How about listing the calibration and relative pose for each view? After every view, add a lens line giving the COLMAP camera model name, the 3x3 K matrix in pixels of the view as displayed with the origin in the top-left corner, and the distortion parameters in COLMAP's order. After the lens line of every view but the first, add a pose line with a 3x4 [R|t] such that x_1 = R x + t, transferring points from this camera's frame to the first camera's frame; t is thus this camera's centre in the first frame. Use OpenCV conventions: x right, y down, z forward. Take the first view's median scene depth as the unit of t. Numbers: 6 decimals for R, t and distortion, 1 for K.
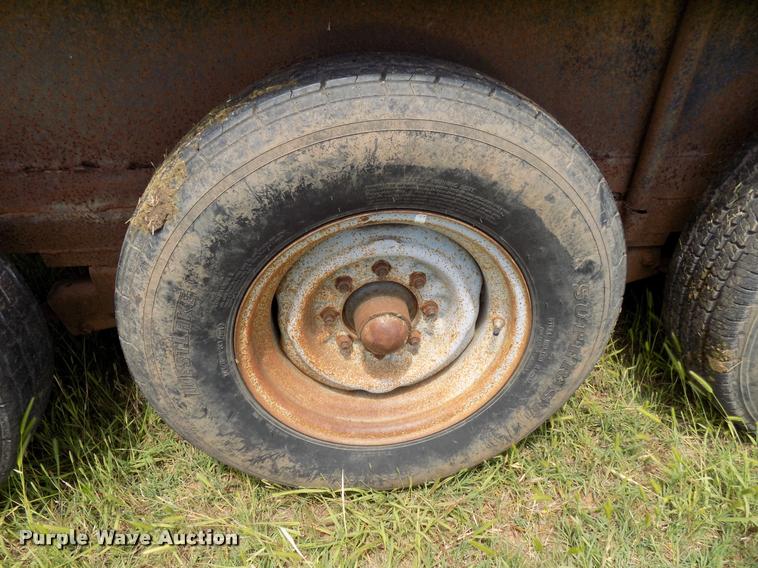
lens RADIAL K [[510.0, 0, 365.3], [0, 510.0, 285.9], [0, 0, 1]] dist [-0.058069, 0.051970]
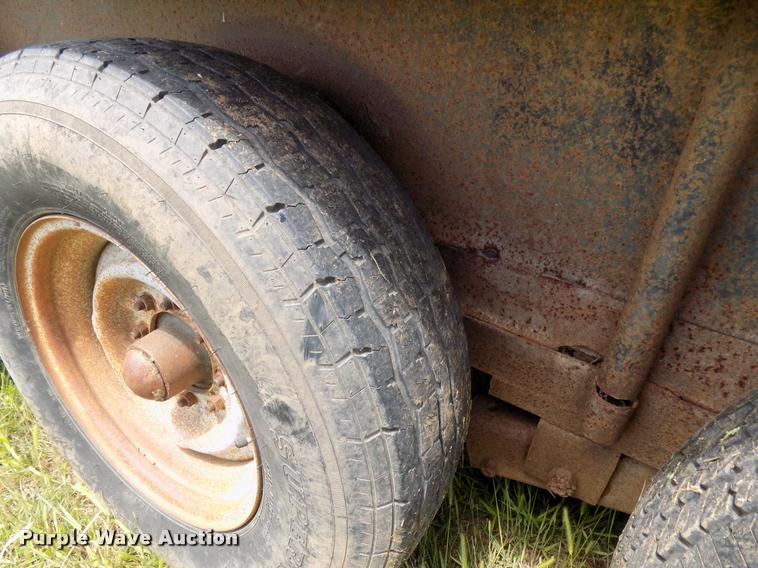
lens RADIAL K [[510.0, 0, 378.4], [0, 510.0, 285.2], [0, 0, 1]] dist [-0.058069, 0.051970]
pose [[0.776387, 0.351803, -0.522931, 0.701349], [-0.392079, 0.919215, 0.036290, -0.215485], [0.493454, 0.176855, 0.851602, 0.451599]]
